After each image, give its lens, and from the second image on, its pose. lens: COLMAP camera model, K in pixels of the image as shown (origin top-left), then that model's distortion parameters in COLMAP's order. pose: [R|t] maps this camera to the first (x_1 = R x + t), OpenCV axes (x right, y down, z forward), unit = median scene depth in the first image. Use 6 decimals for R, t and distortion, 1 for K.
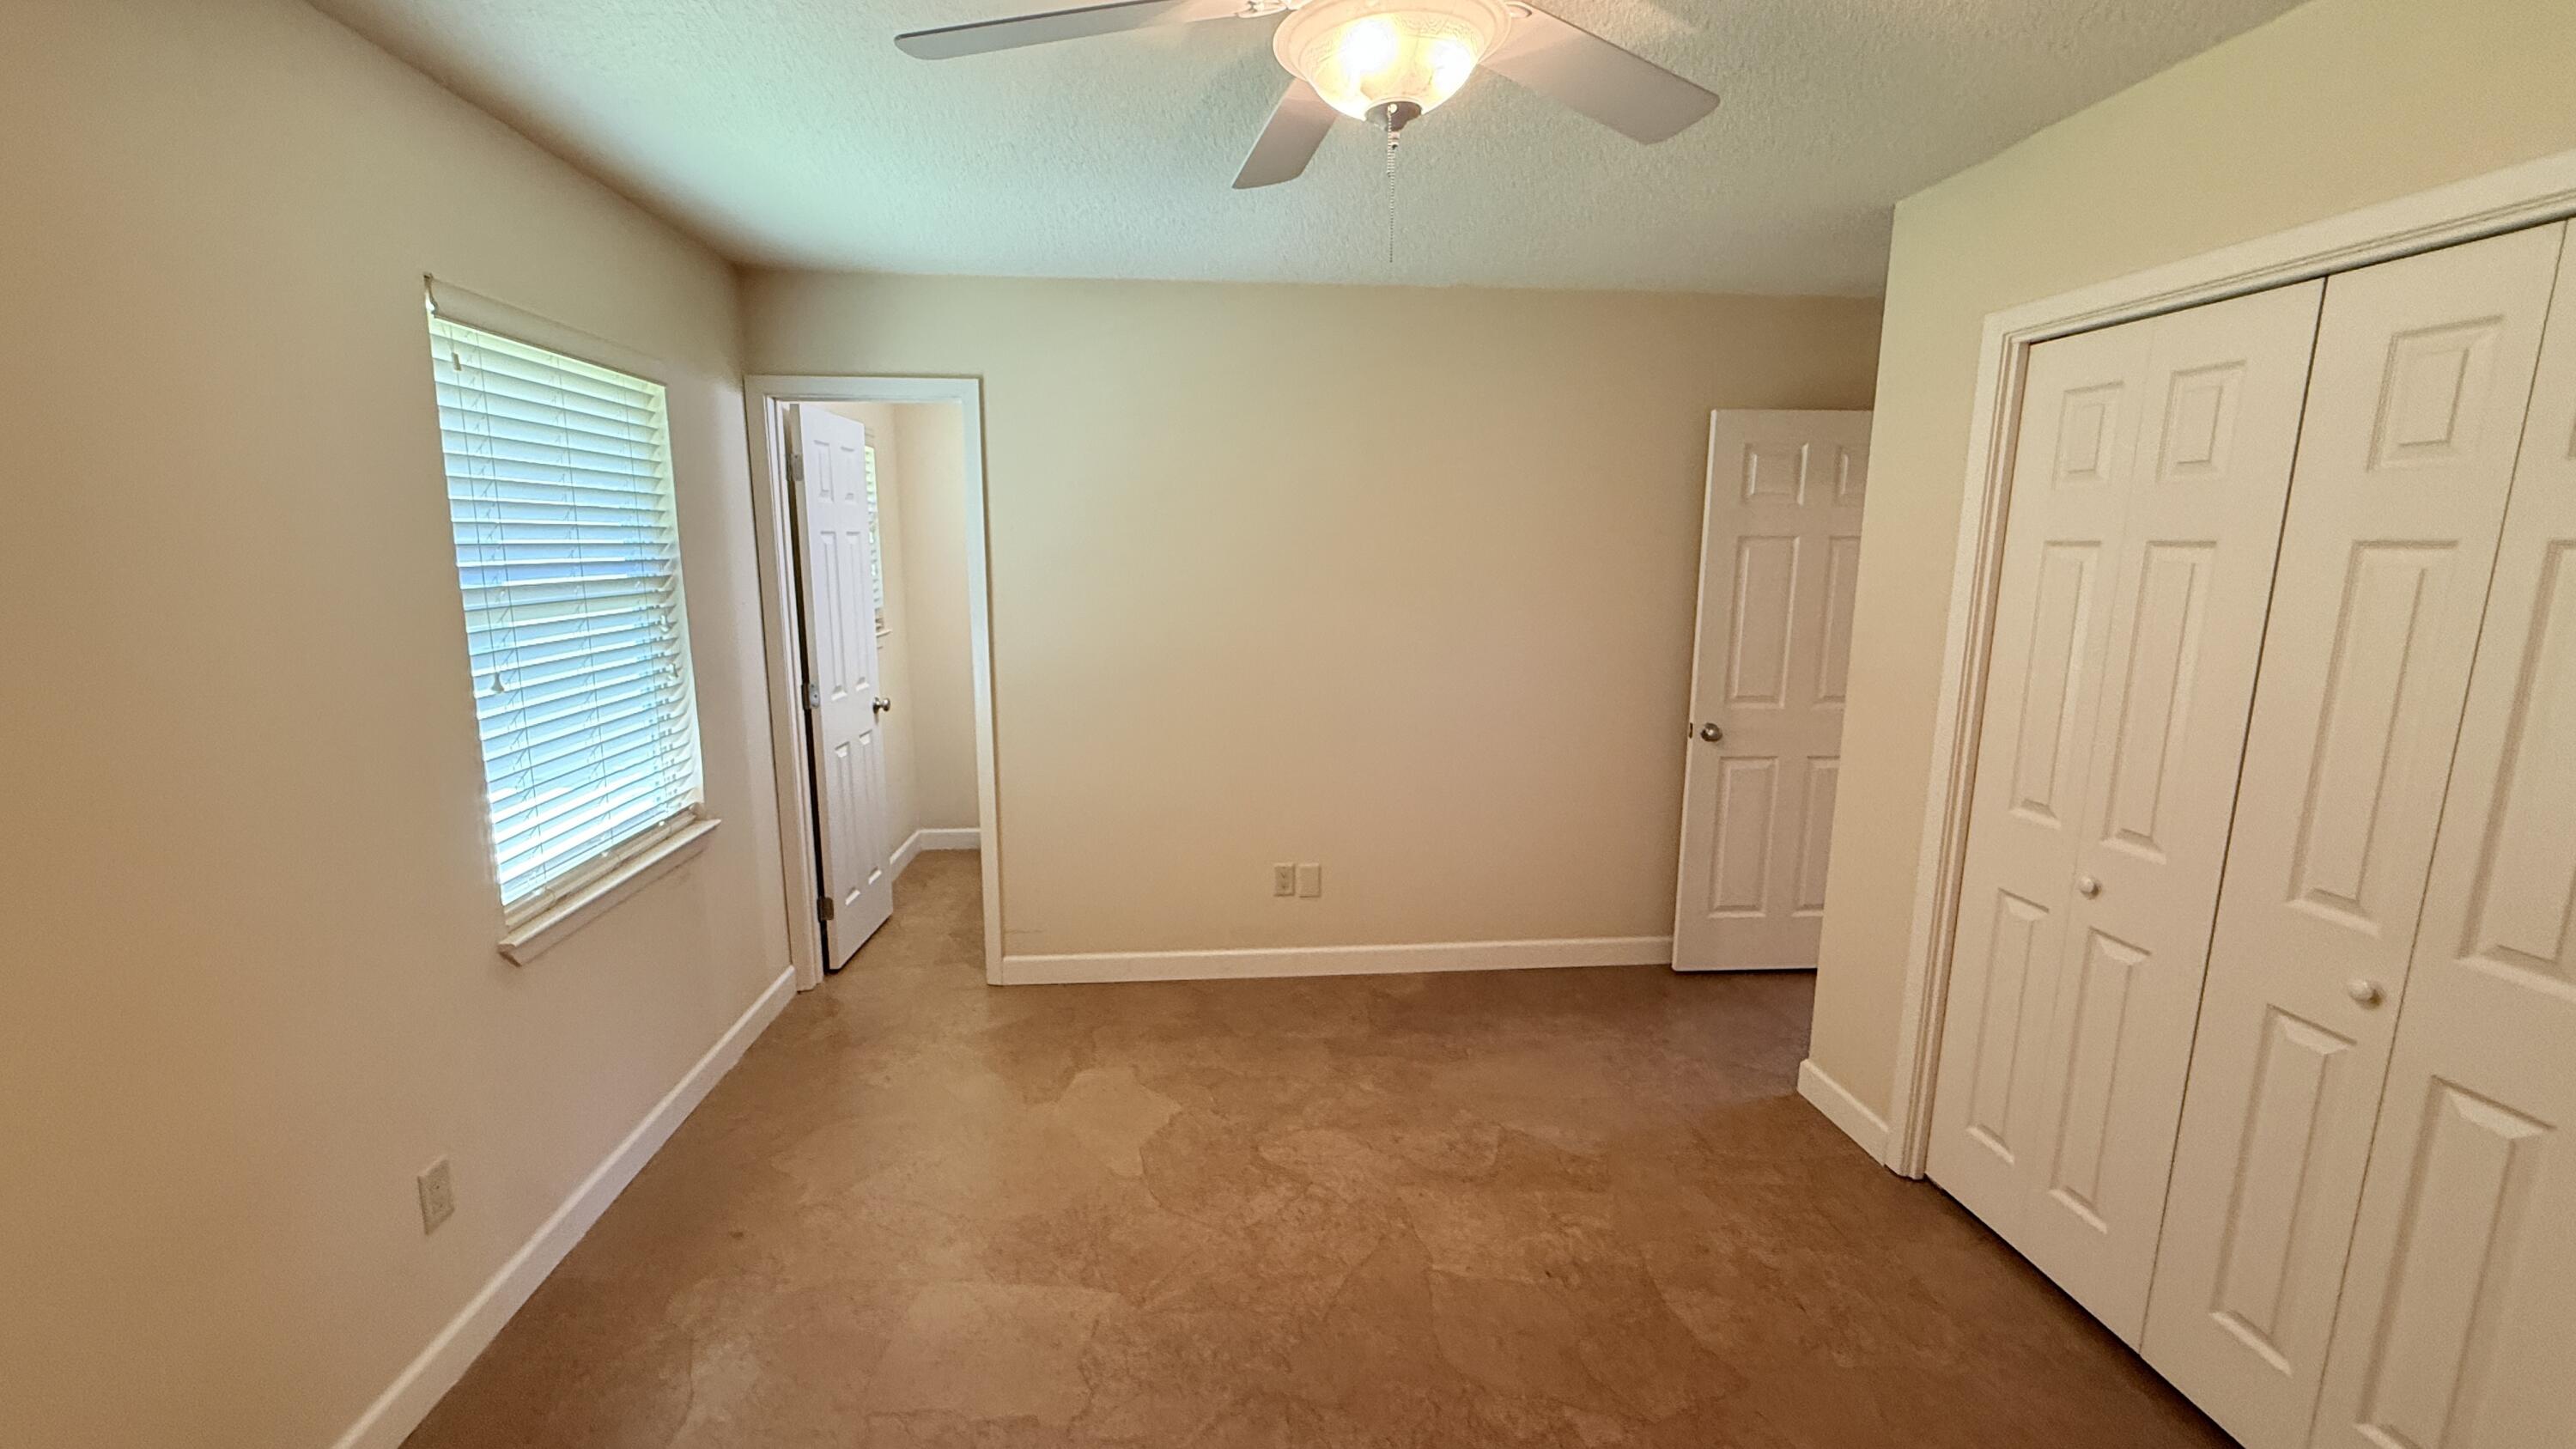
lens RADIAL K [[1025.7, 0, 1282.2], [0, 1025.7, 723.6], [0, 0, 1]] dist [0.001062, 0.000170]
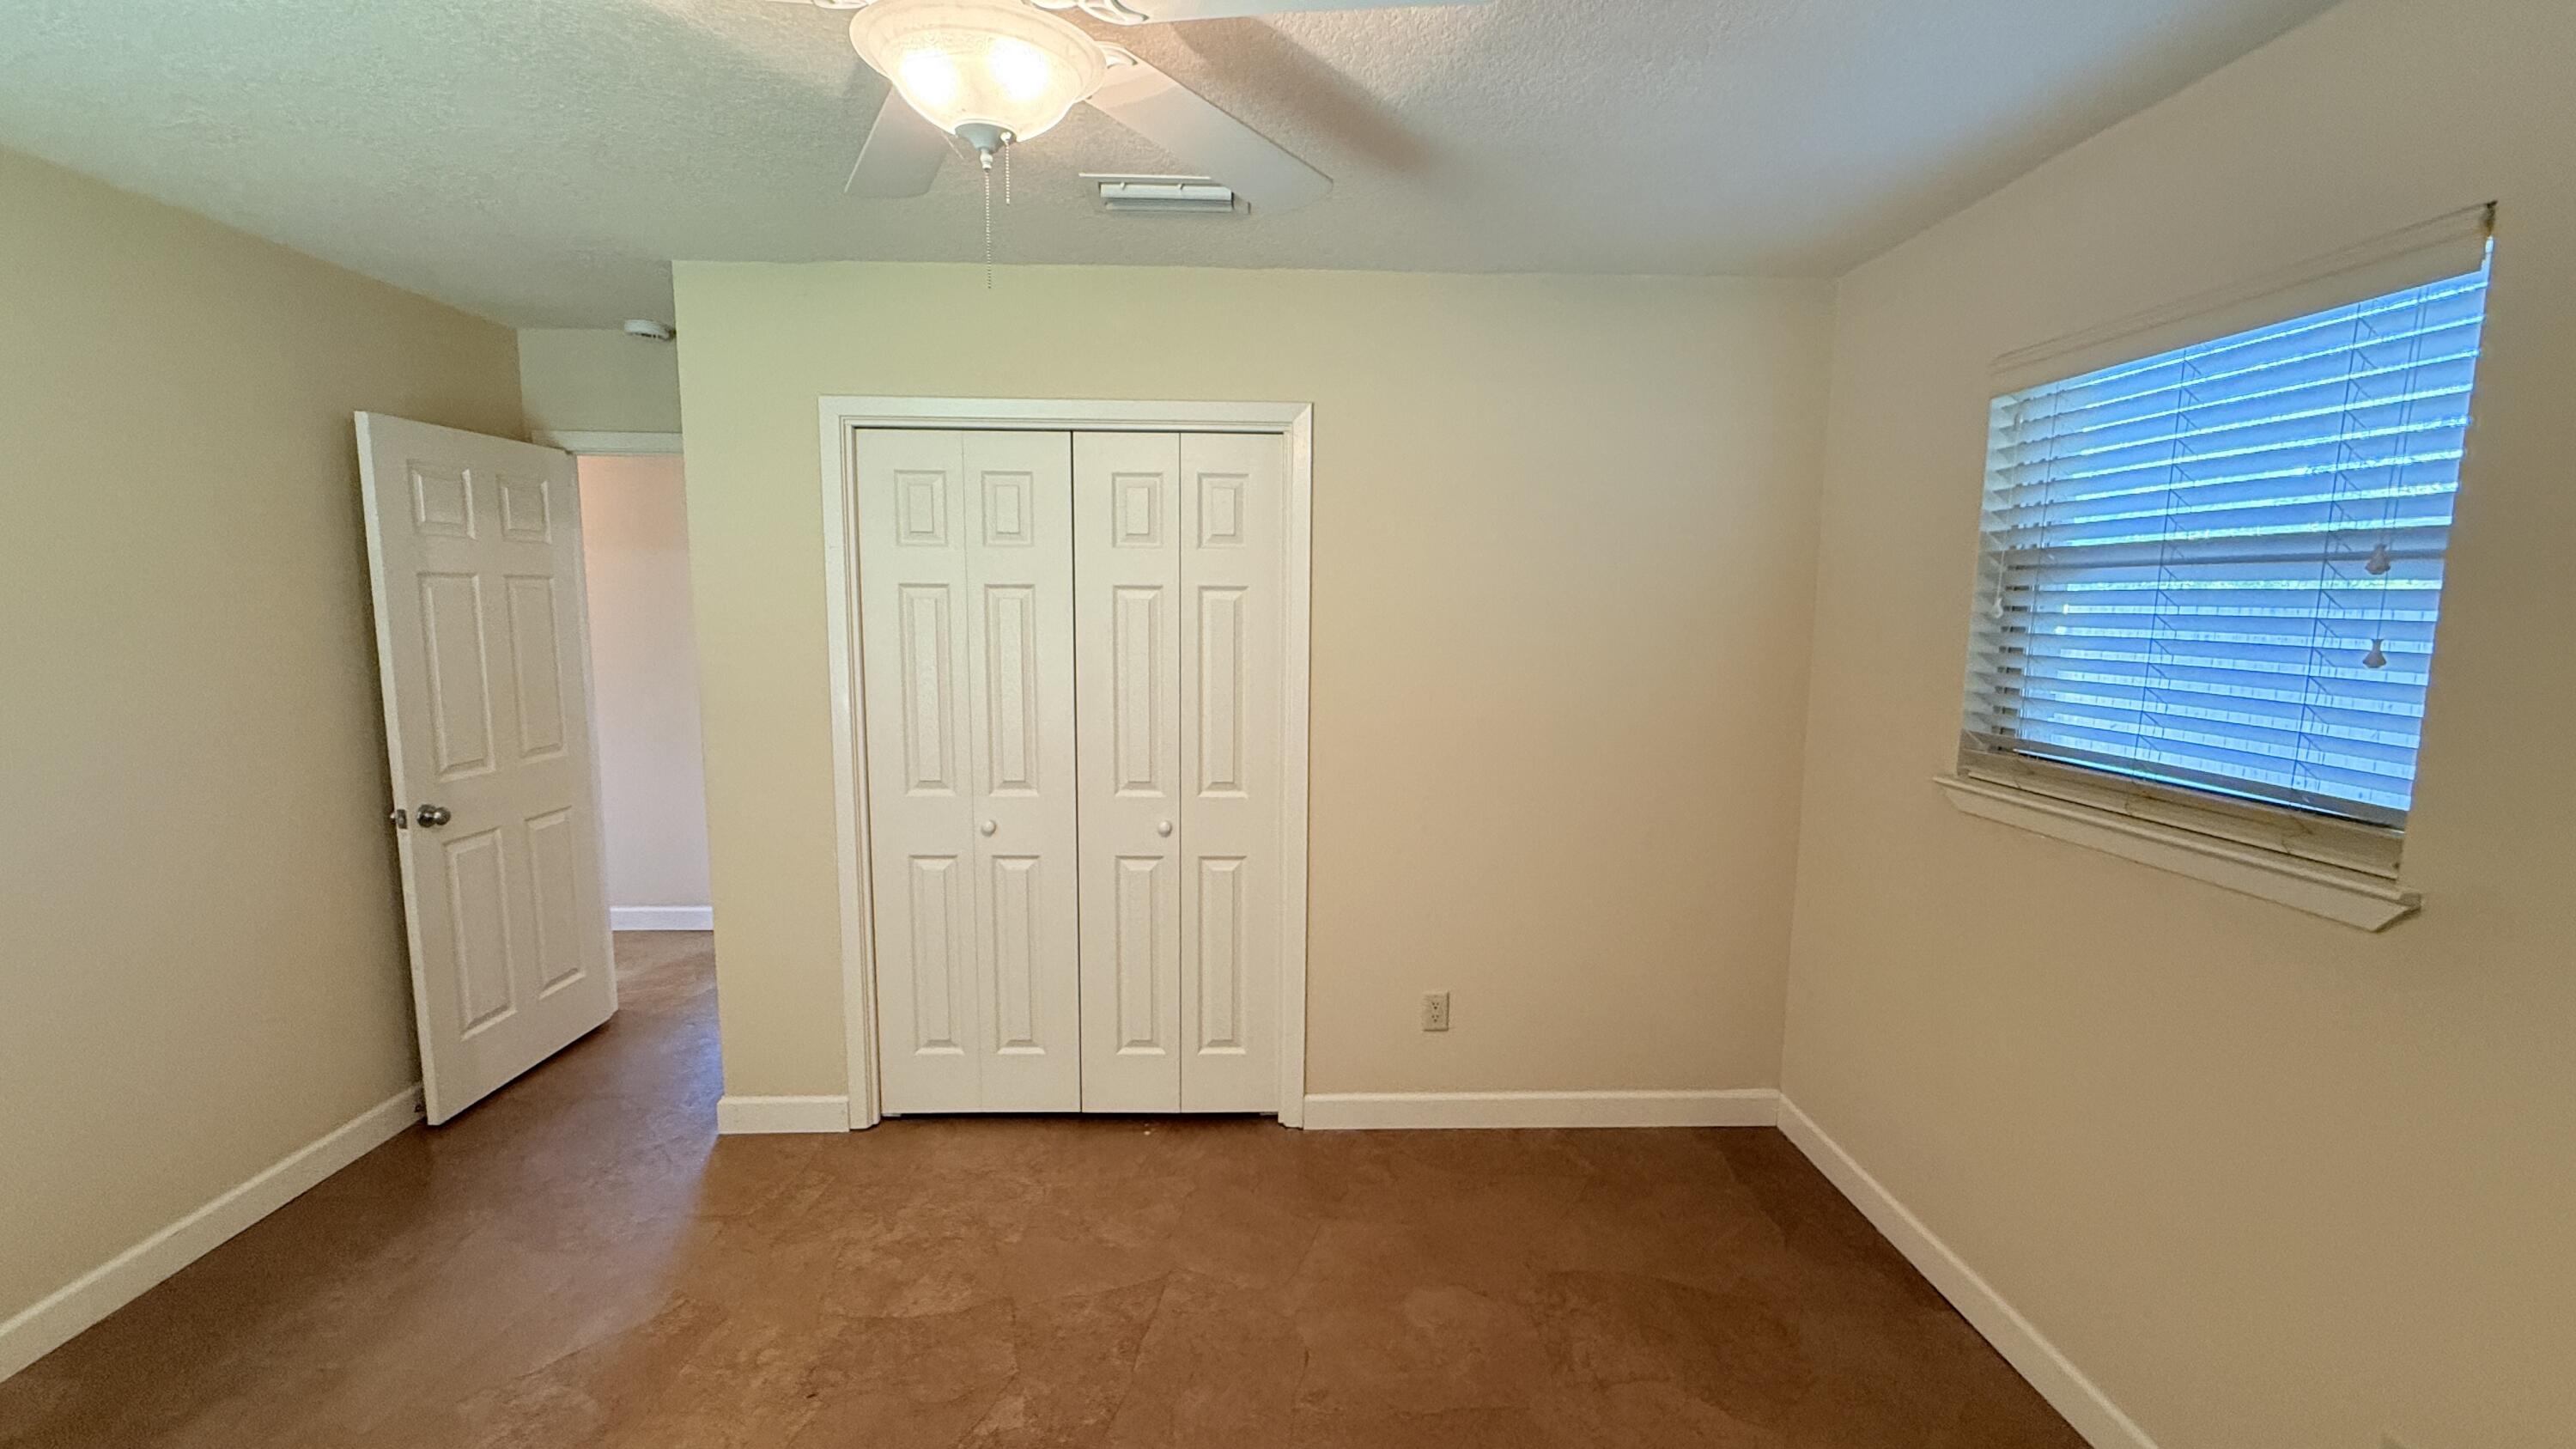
lens RADIAL K [[1025.7, 0, 1282.2], [0, 1025.7, 723.6], [0, 0, 1]] dist [0.001062, 0.000170]
pose [[0.065279, -0.128051, 0.989617, -0.499576], [0.164773, 0.979502, 0.115873, -0.069490], [-0.984169, 0.155498, 0.085040, 0.409648]]
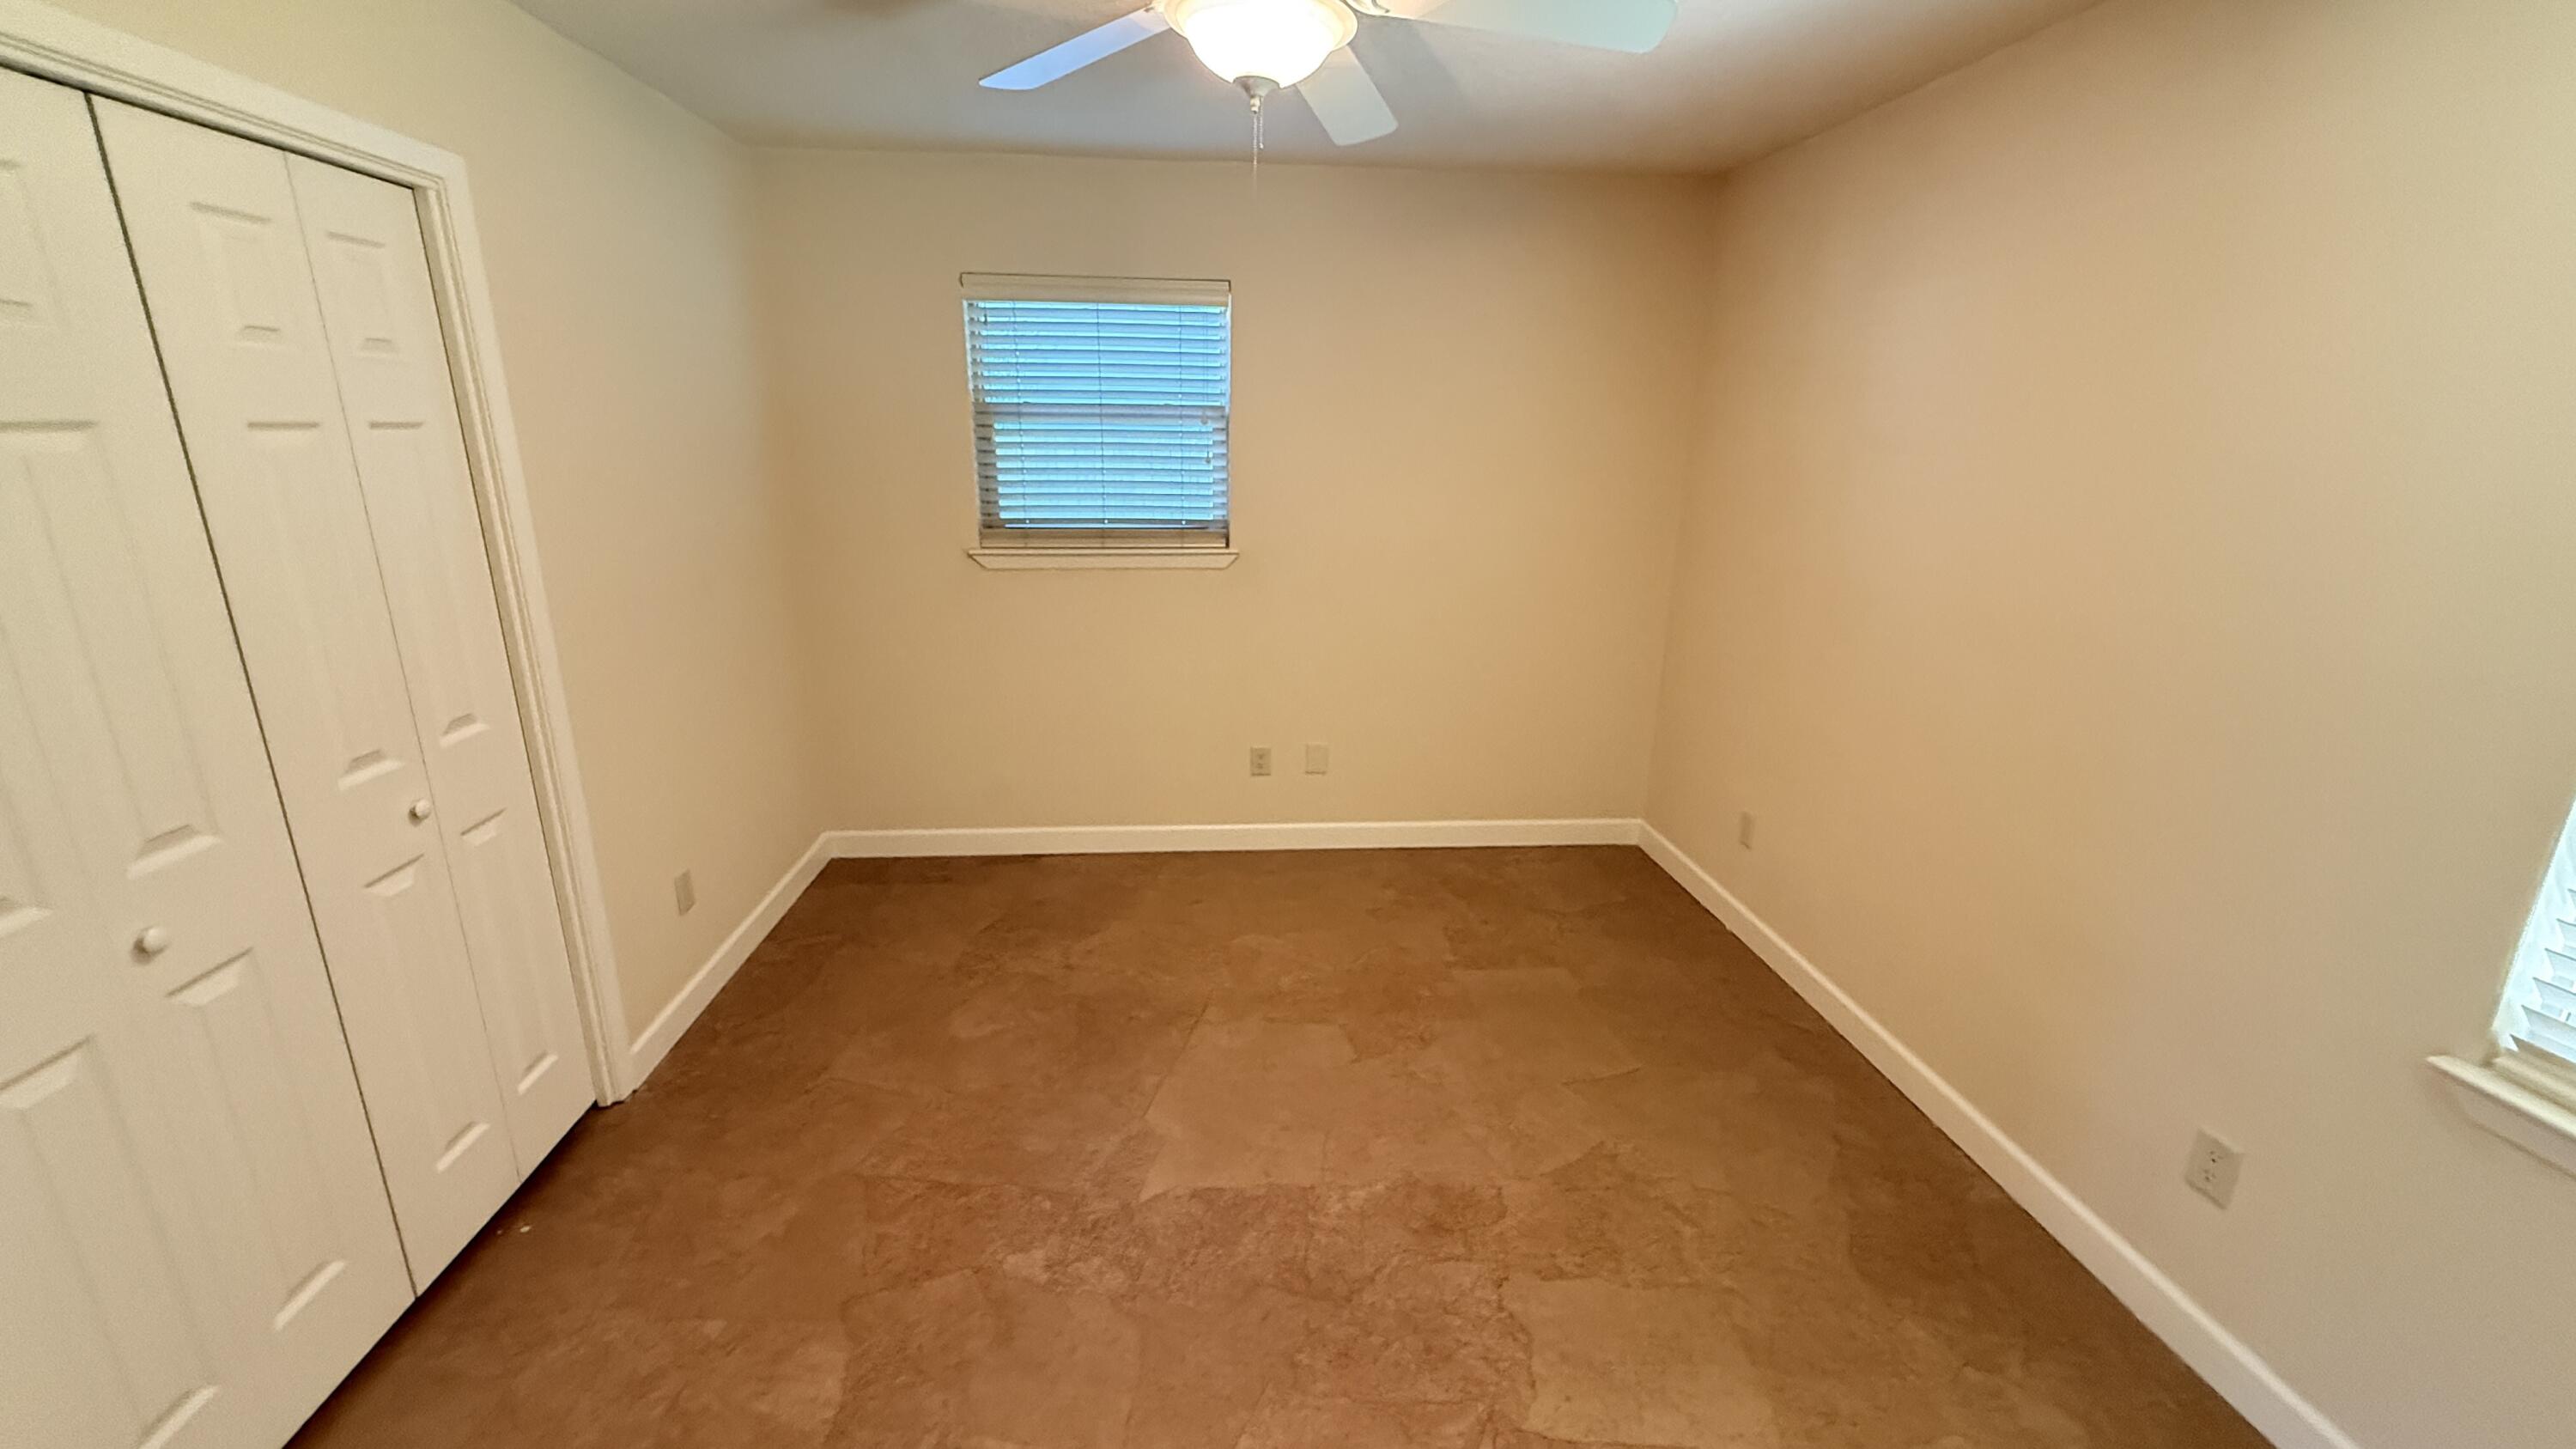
lens RADIAL K [[1025.7, 0, 1282.2], [0, 1025.7, 723.6], [0, 0, 1]] dist [0.001062, 0.000170]
pose [[-0.999763, -0.020991, 0.005813, 0.030725], [-0.016295, 0.897920, 0.439856, -0.251028], [-0.014453, 0.439657, -0.898049, 1.362871]]
